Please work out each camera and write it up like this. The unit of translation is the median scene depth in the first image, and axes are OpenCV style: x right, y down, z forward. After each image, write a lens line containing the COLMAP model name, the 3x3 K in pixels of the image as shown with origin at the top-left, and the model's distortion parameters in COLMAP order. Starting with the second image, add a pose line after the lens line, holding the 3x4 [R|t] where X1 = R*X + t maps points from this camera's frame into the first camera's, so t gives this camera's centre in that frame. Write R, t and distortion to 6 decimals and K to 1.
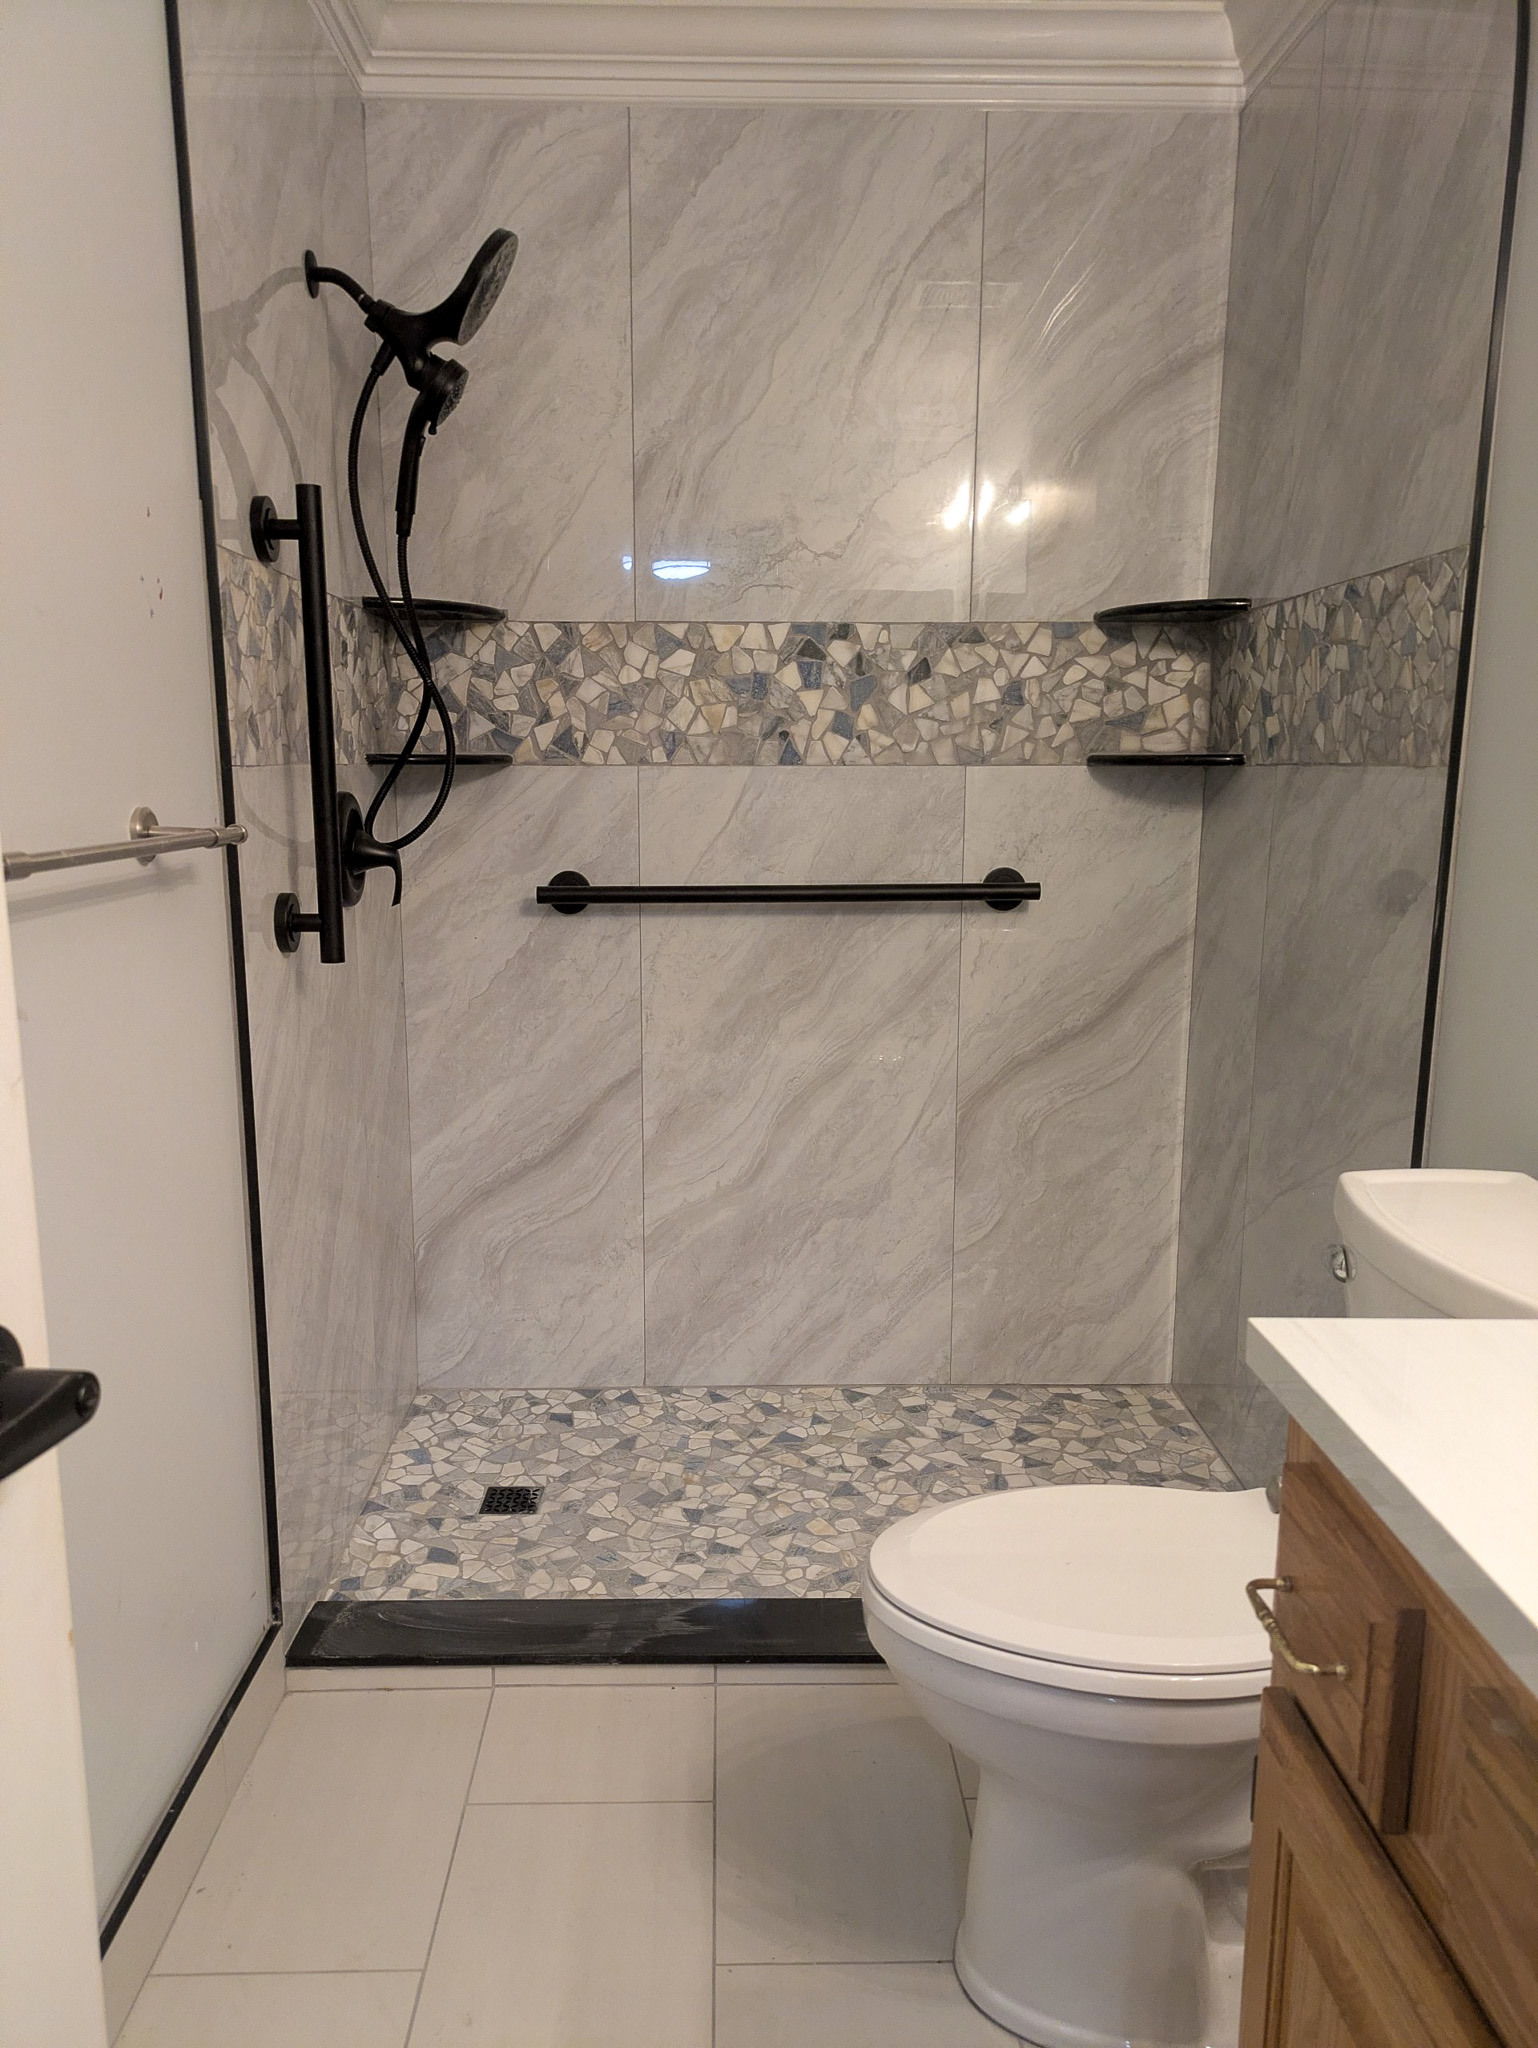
lens RADIAL K [[1604.9, 0, 768.7], [0, 1604.9, 1084.9], [0, 0, 1]] dist [0.046590, -0.080688]
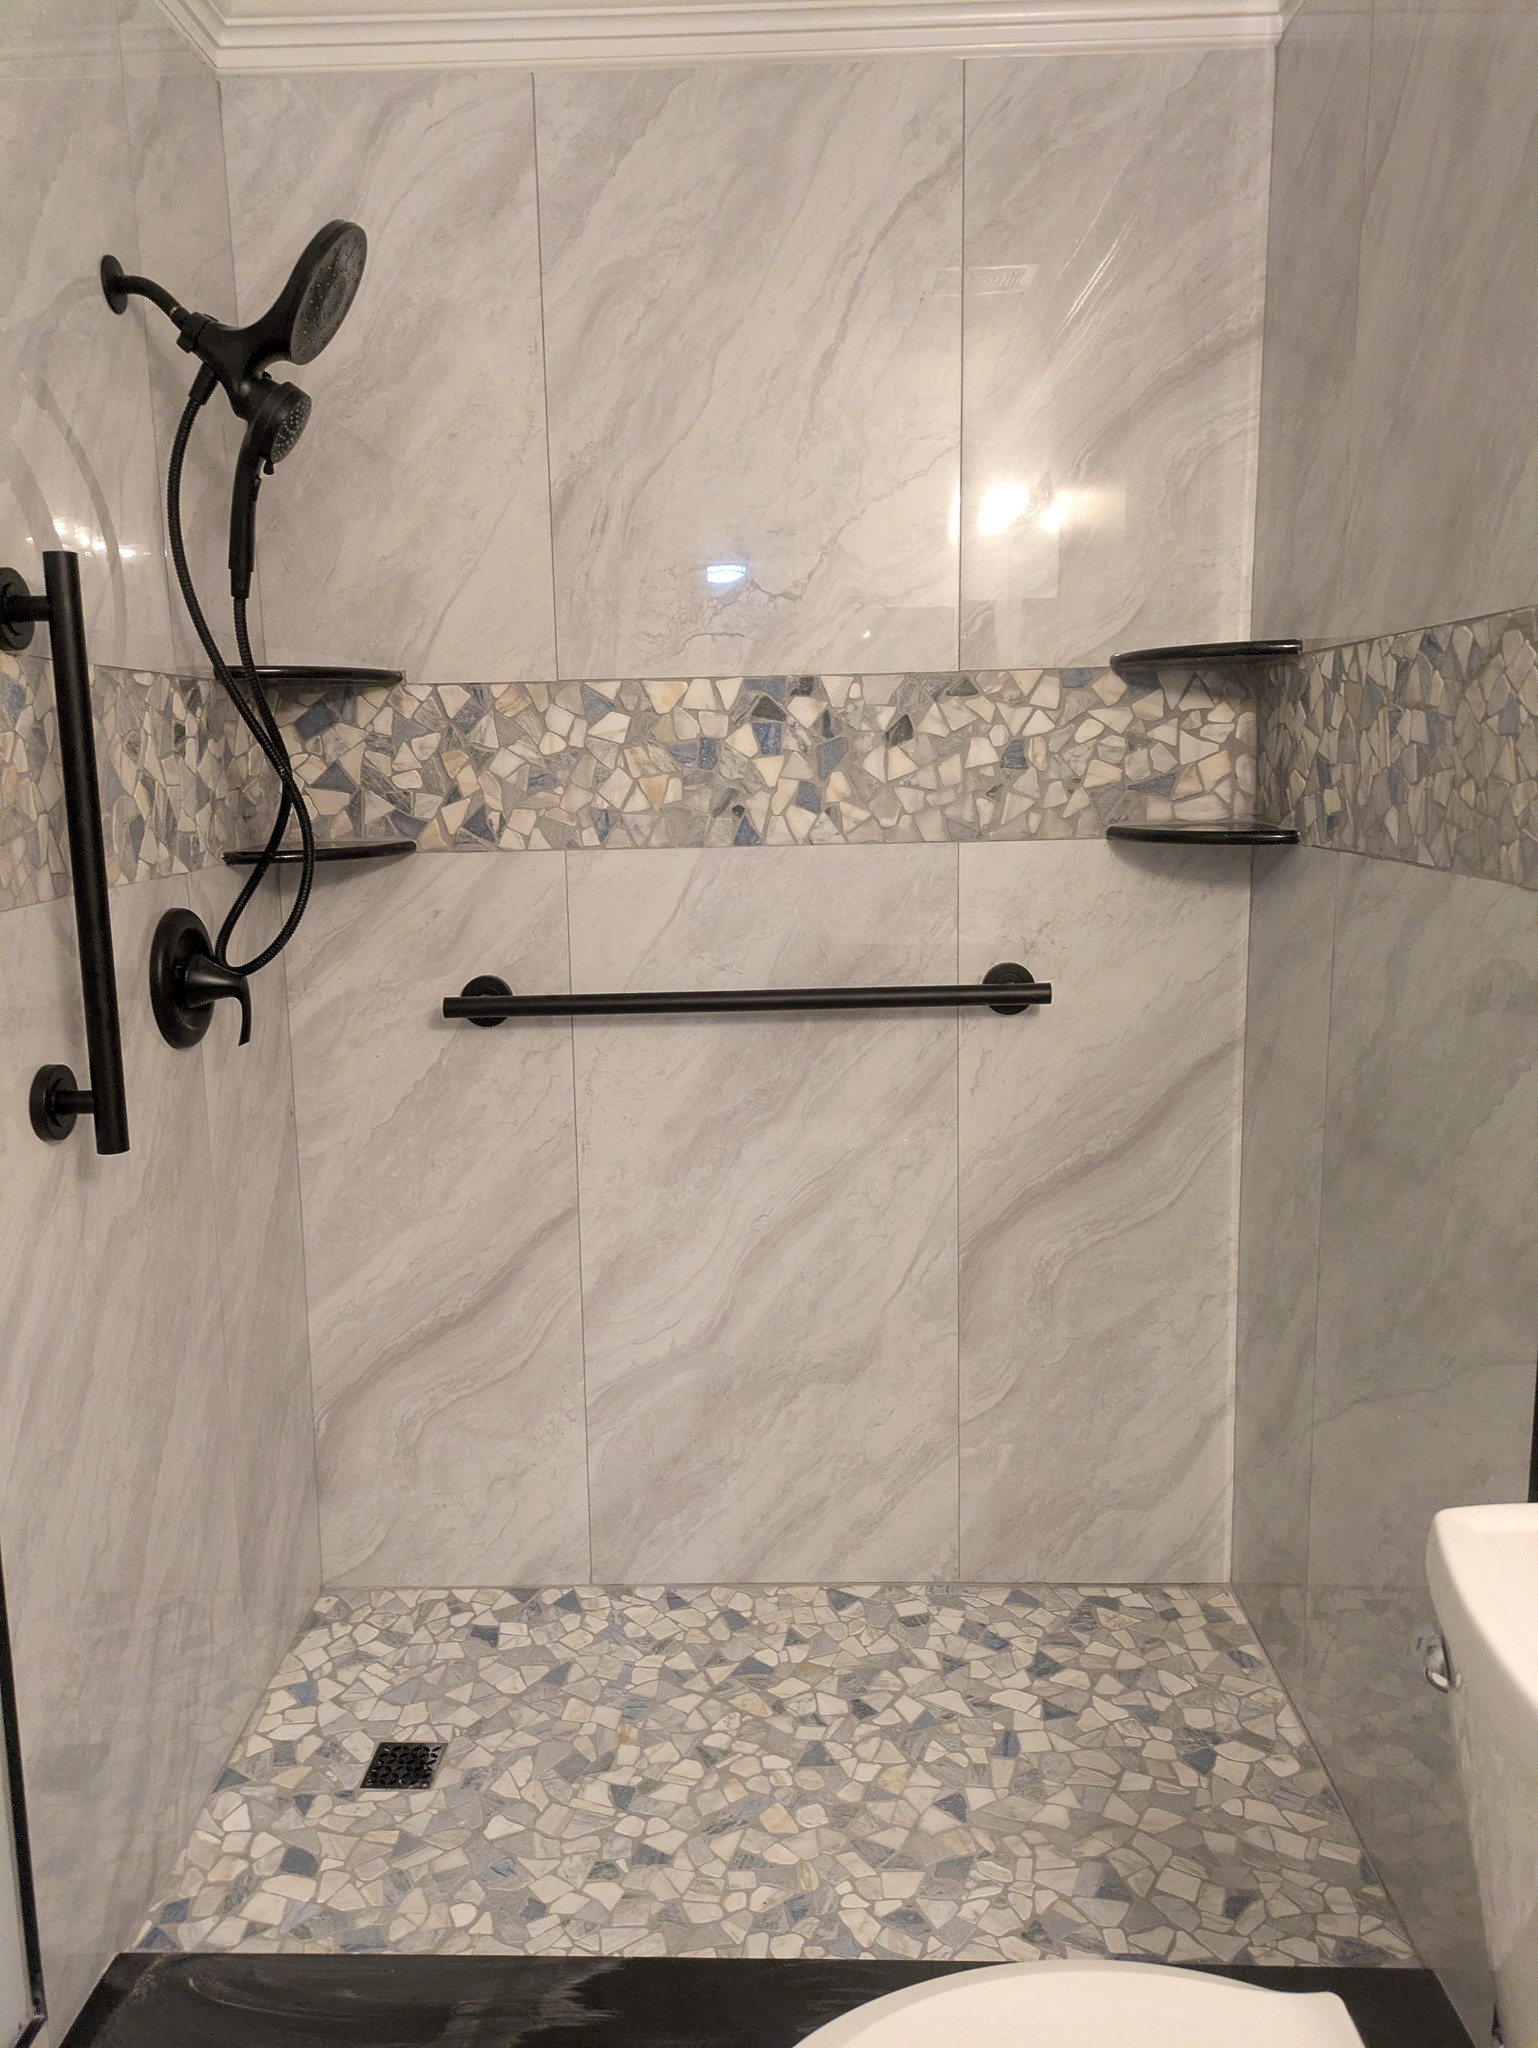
lens RADIAL K [[1601.5, 0, 769.0], [0, 1601.5, 1024.0], [0, 0, 1]] dist [0.049672, -0.078678]
pose [[0.998690, -0.014992, -0.048923, 0.065037], [0.013613, 0.999504, -0.028406, -0.083999], [0.049325, 0.027703, 0.998399, 0.176865]]
